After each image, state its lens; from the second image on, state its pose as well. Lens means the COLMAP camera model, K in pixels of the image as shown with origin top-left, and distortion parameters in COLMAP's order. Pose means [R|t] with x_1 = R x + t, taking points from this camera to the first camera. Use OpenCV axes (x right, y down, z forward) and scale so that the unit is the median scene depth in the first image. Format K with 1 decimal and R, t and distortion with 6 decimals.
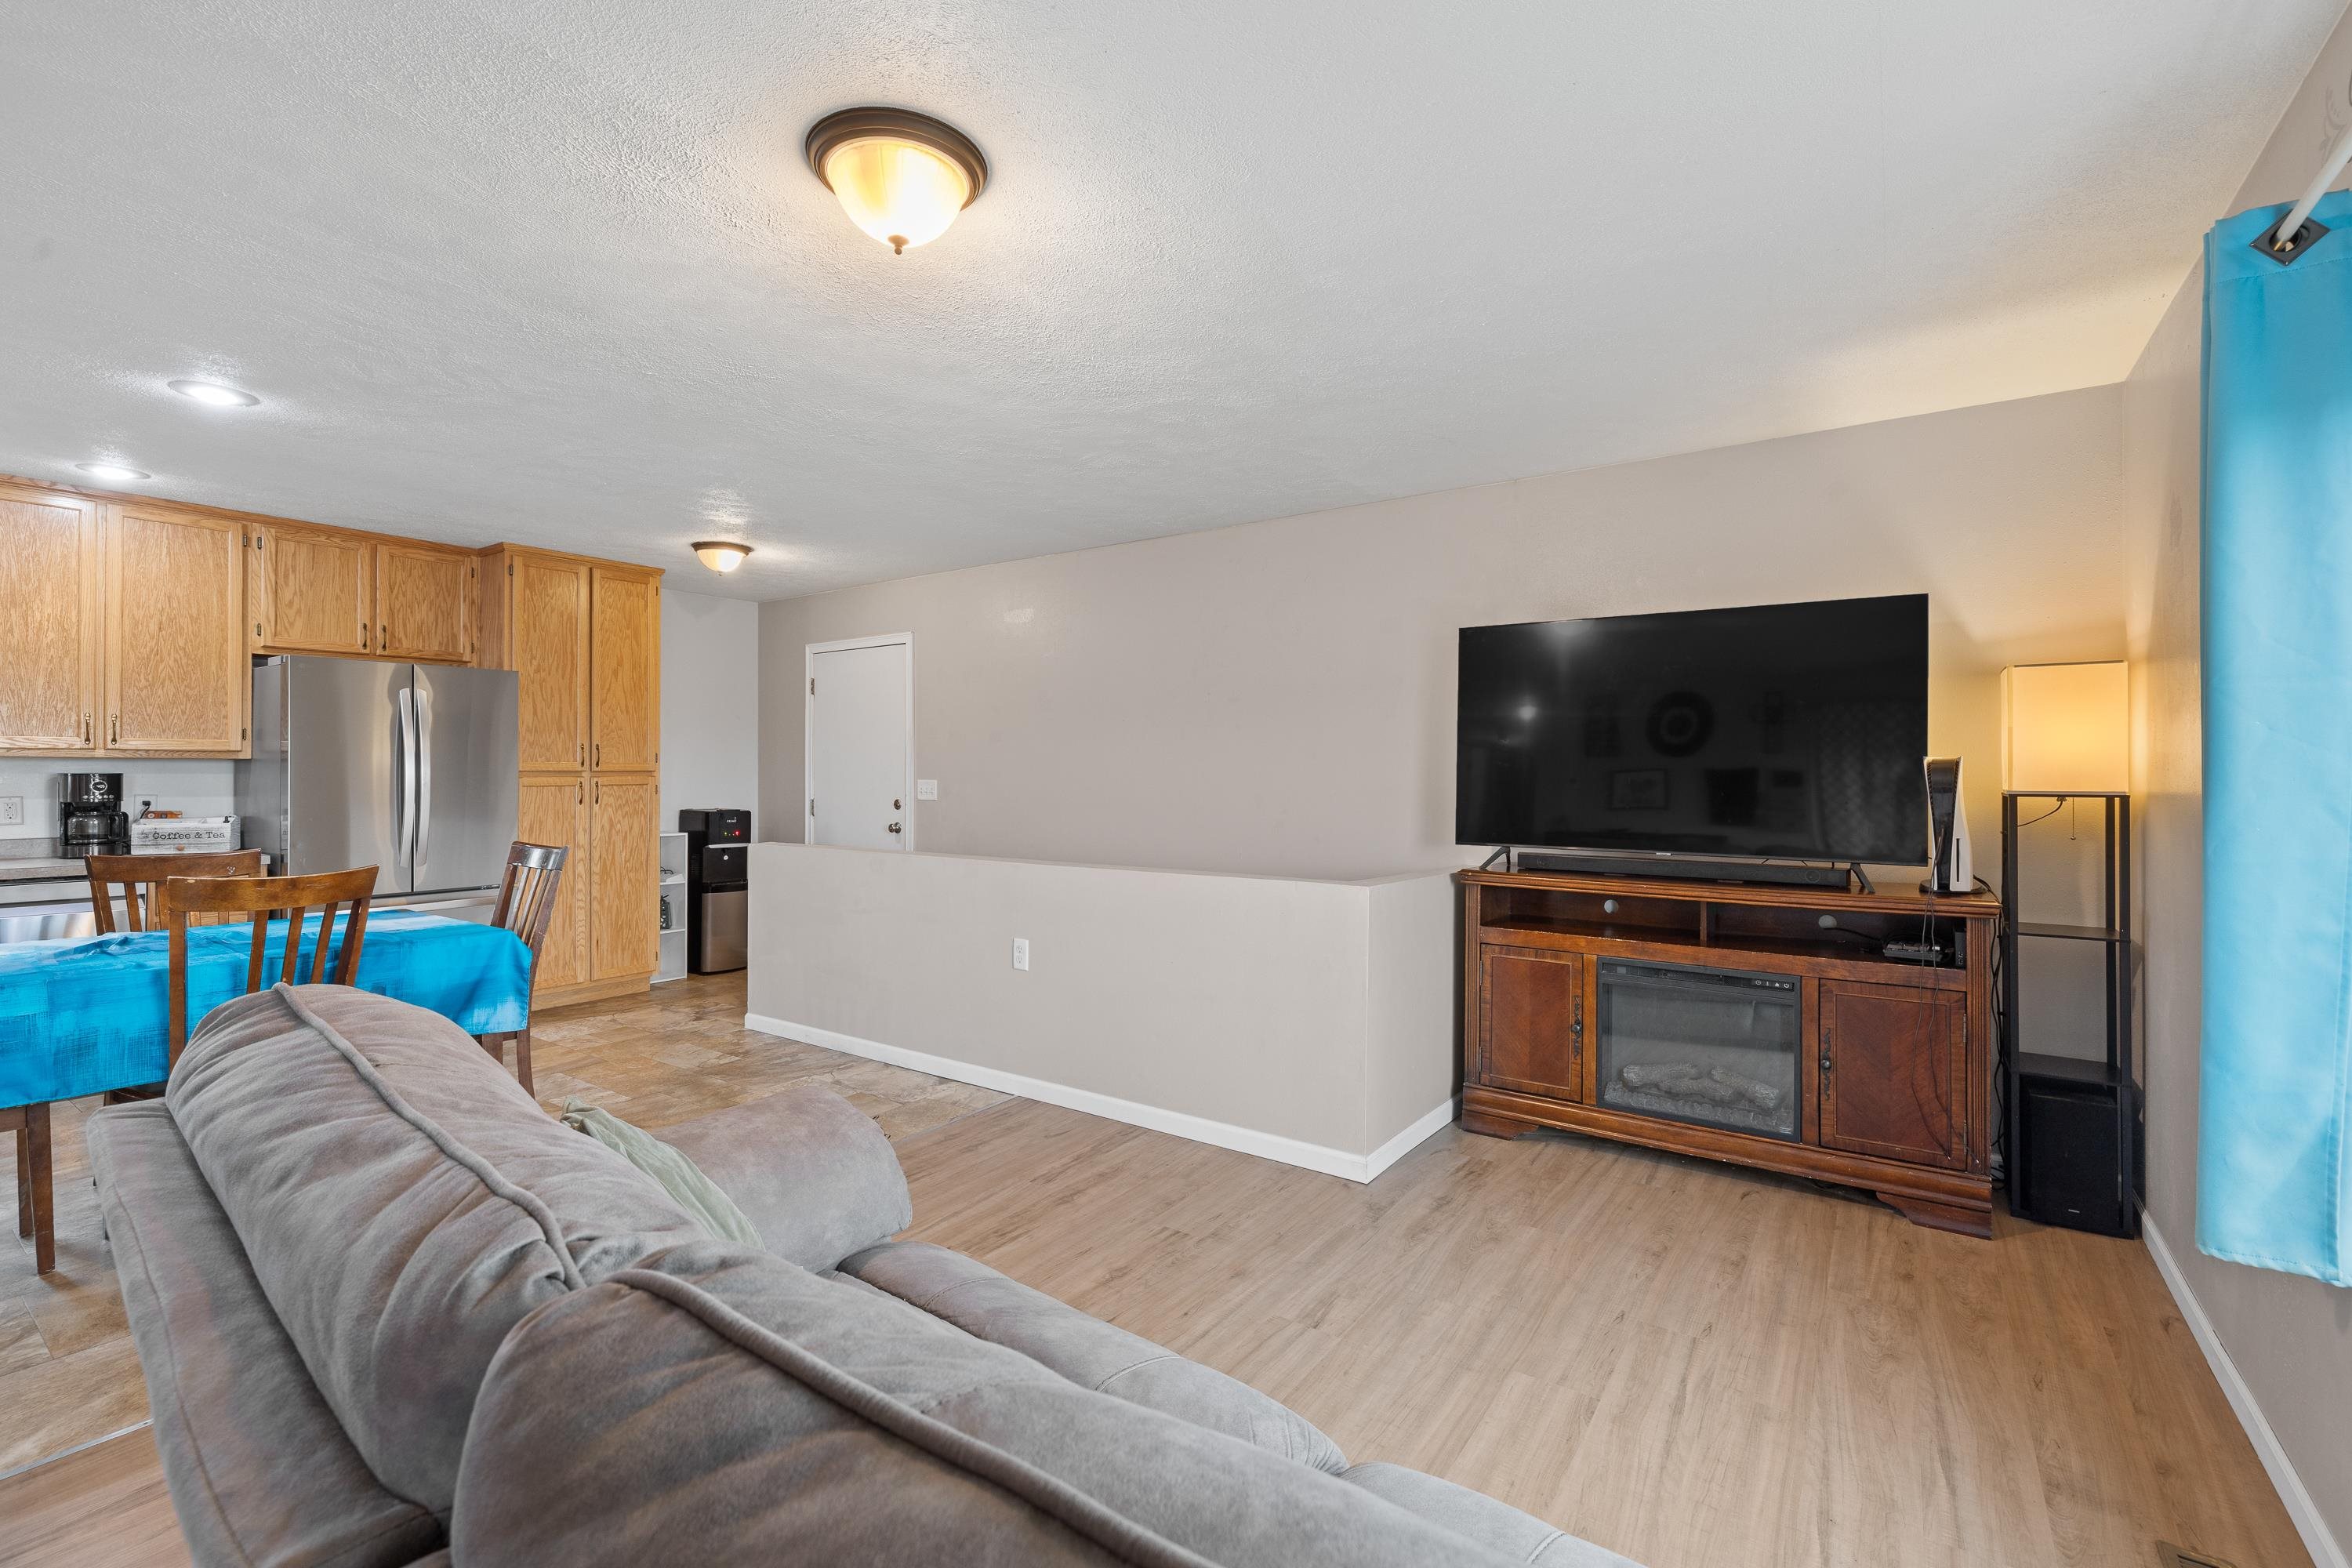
lens RADIAL K [[1020.2, 0, 1170.0], [0, 1020.2, 765.1], [0, 0, 1]] dist [-0.003316, 0.001398]
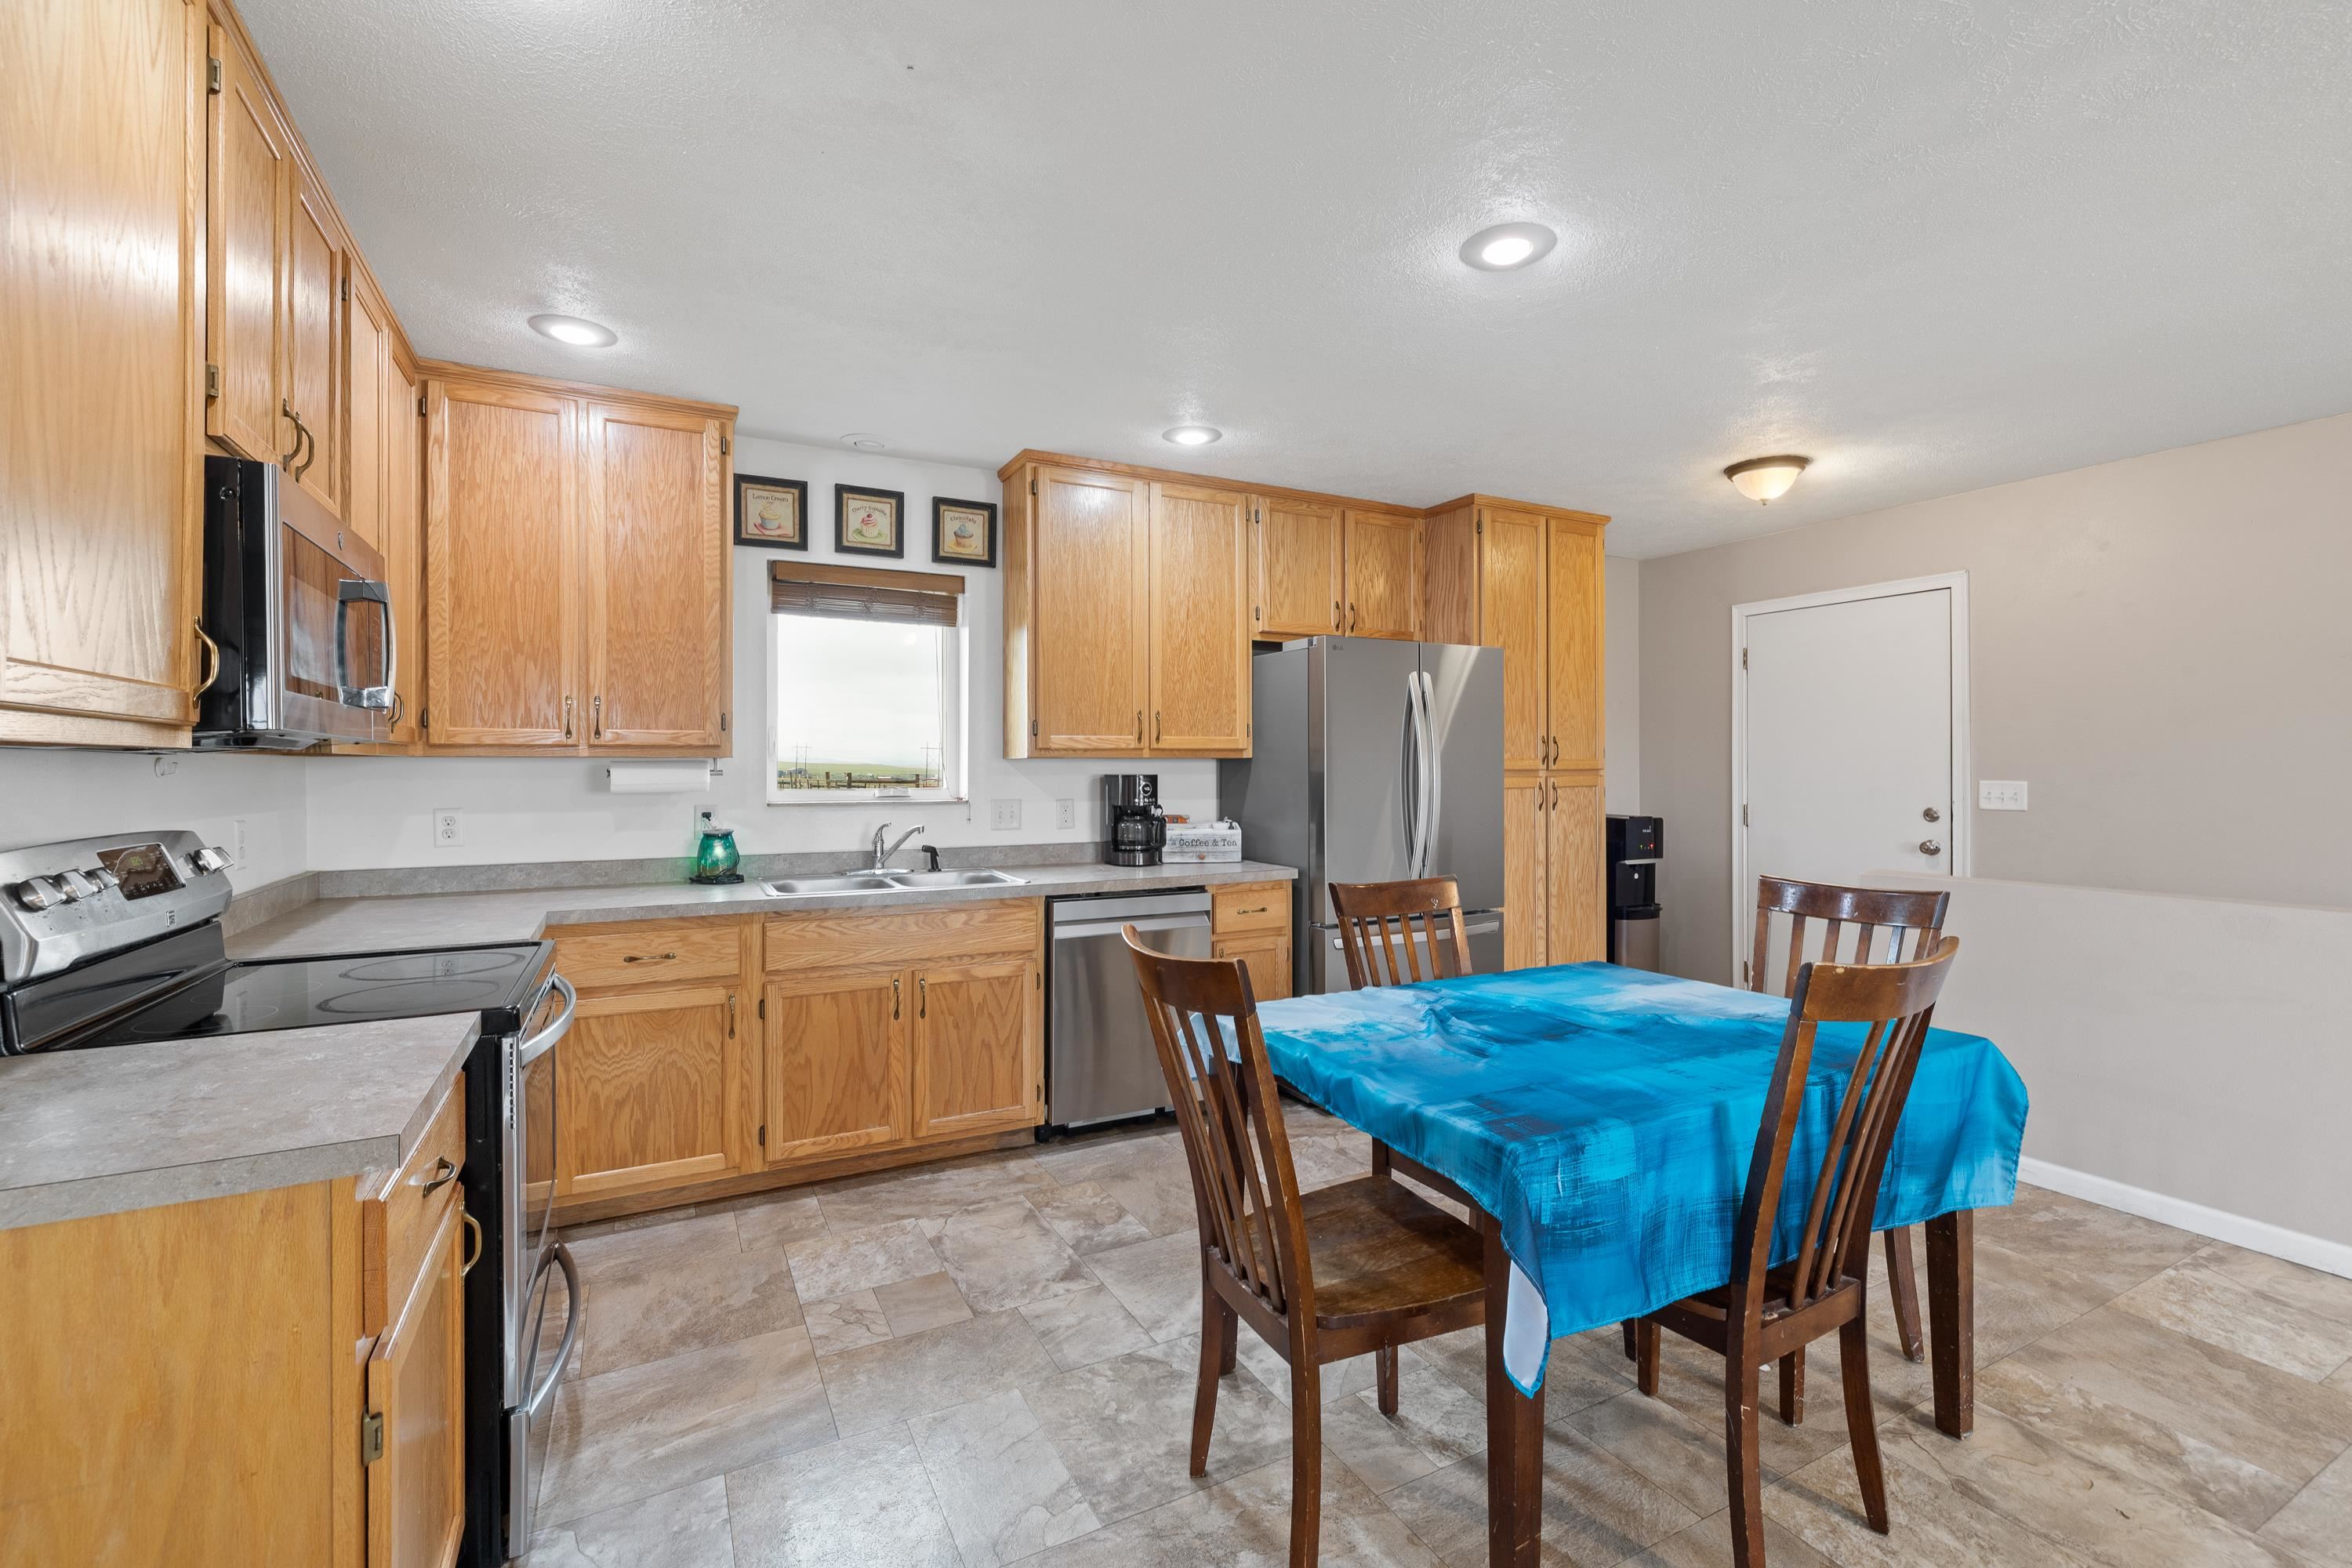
lens RADIAL K [[1020.2, 0, 1182.3], [0, 1020.2, 772.0], [0, 0, 1]] dist [-0.003316, 0.001398]
pose [[0.891747, -0.000584, -0.452534, -0.503623], [0.006666, 0.999908, 0.011846, -0.004297], [0.452485, -0.013580, 0.891669, 0.155979]]
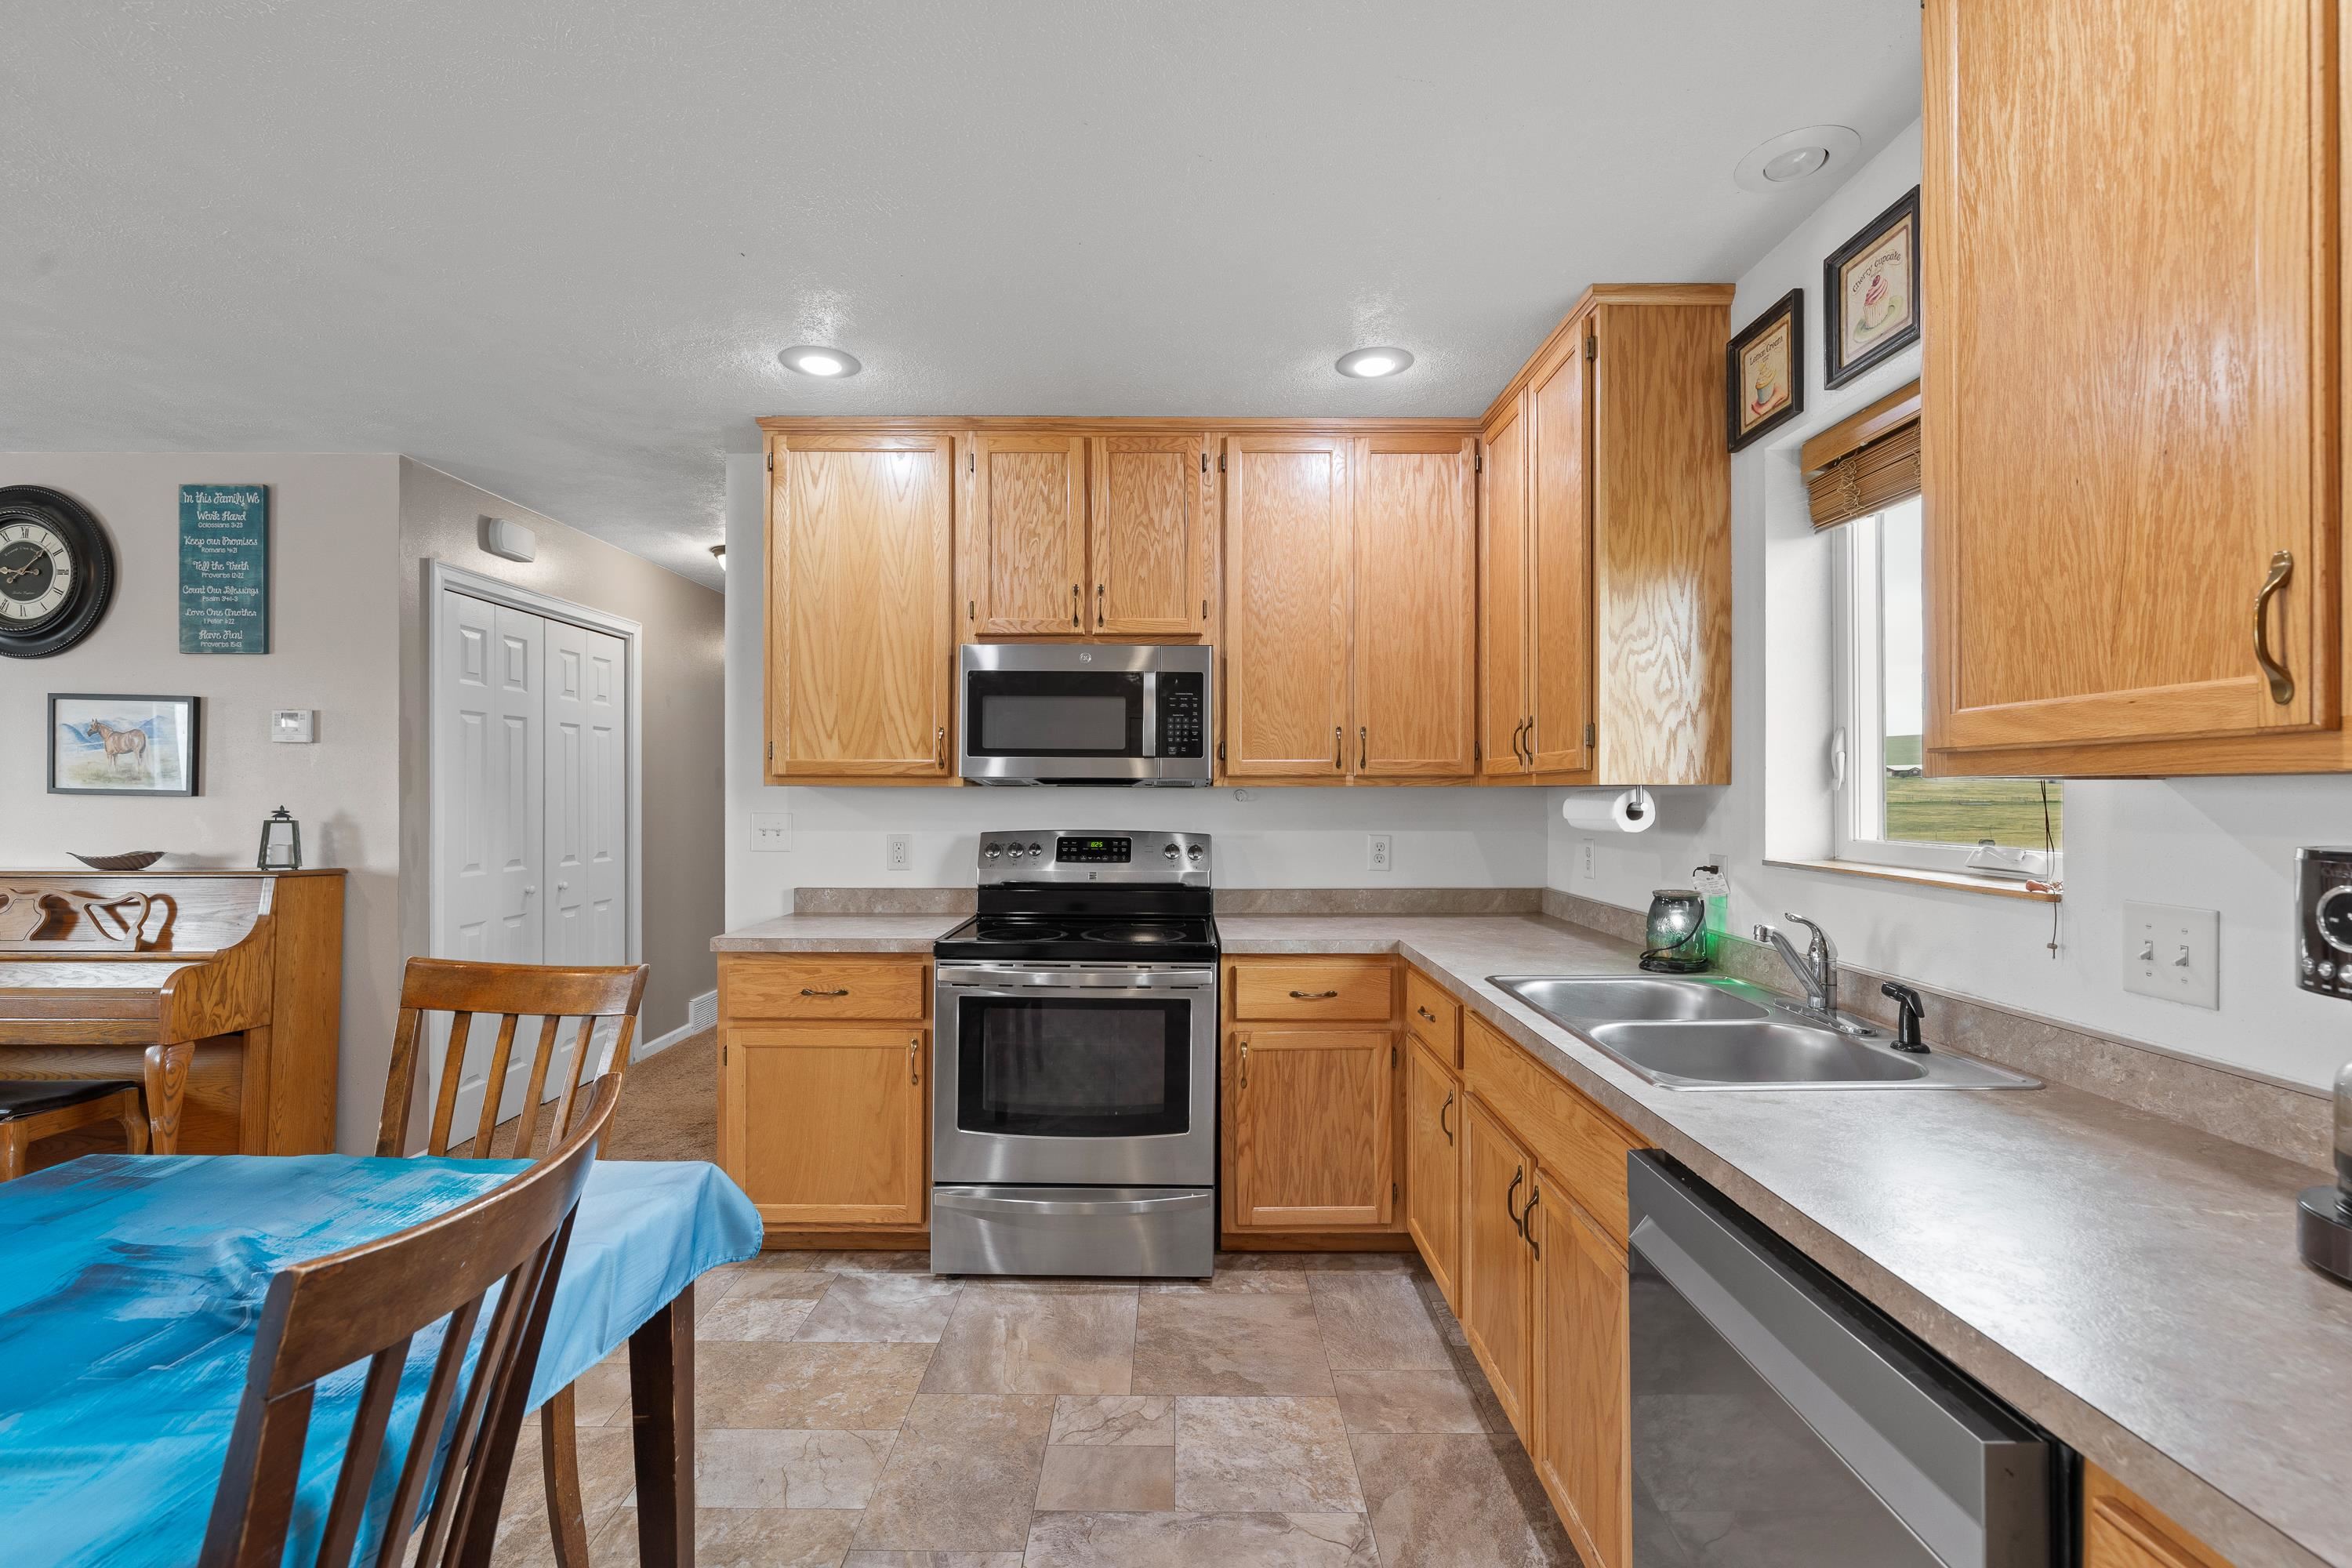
lens RADIAL K [[1020.2, 0, 1183.8], [0, 1020.2, 793.2], [0, 0, 1]] dist [-0.003316, 0.001398]
pose [[-0.815774, -0.001620, -0.578368, -0.635433], [0.002211, 0.999980, -0.005920, -0.001574], [0.578366, -0.006108, -0.815754, 0.860651]]
